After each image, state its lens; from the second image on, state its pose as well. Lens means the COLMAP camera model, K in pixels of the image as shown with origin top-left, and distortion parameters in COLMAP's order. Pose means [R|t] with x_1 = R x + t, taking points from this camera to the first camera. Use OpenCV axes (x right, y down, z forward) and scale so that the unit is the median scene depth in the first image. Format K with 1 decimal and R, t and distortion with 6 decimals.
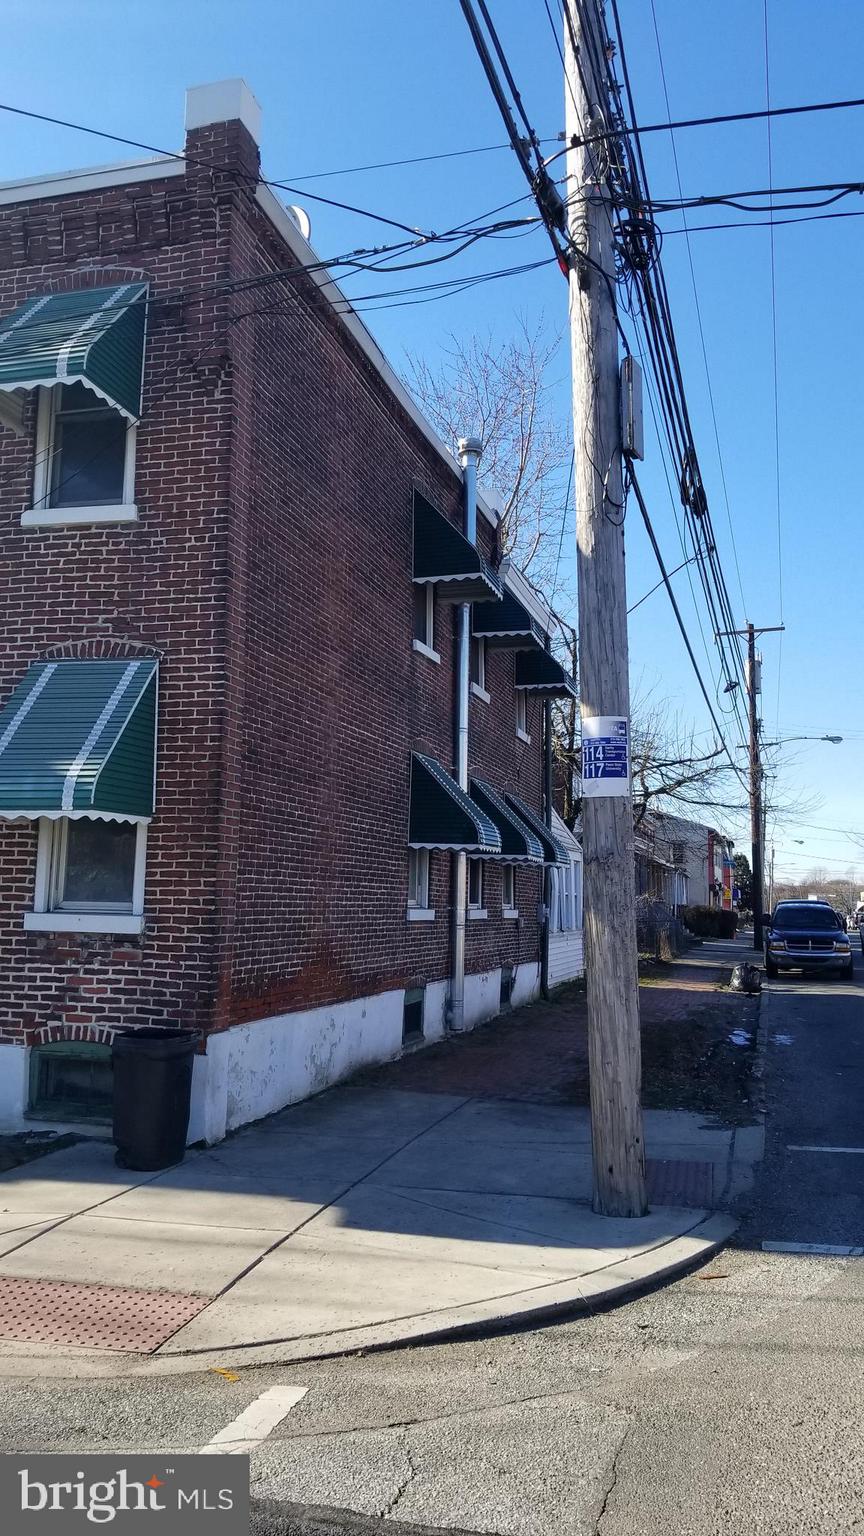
lens RADIAL K [[1216.4, 0, 471.8], [0, 1216.4, 767.5], [0, 0, 1]] dist [0.082464, -0.264092]
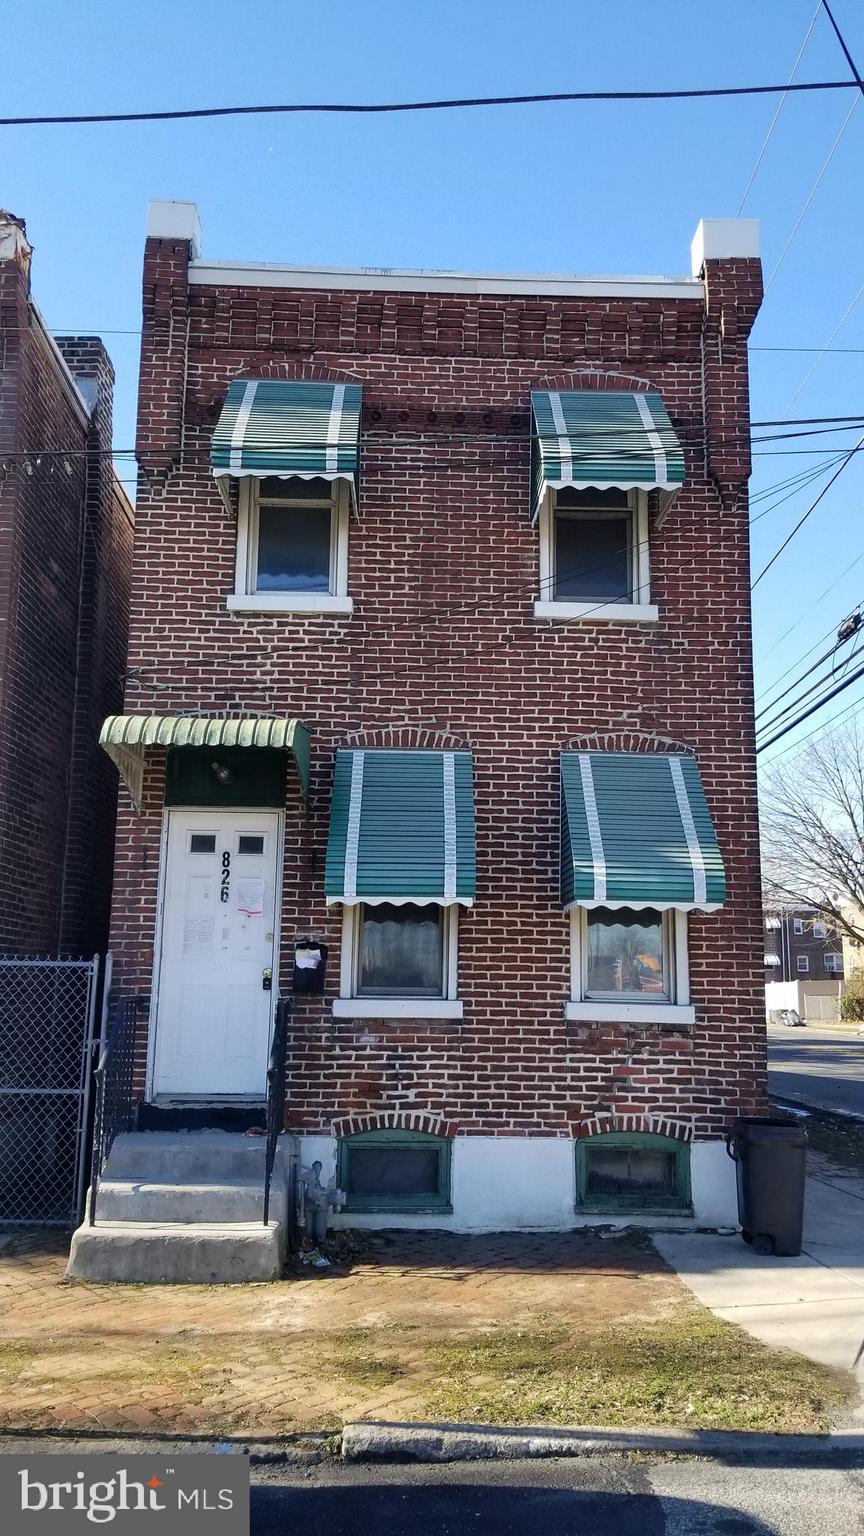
lens RADIAL K [[1216.4, 0, 471.8], [0, 1216.4, 767.5], [0, 0, 1]] dist [0.082464, -0.264092]
pose [[0.965939, 0.045271, 0.254778, -0.702787], [-0.031593, 0.997844, -0.057527, -0.013289], [-0.256833, 0.047518, 0.965287, 0.046597]]
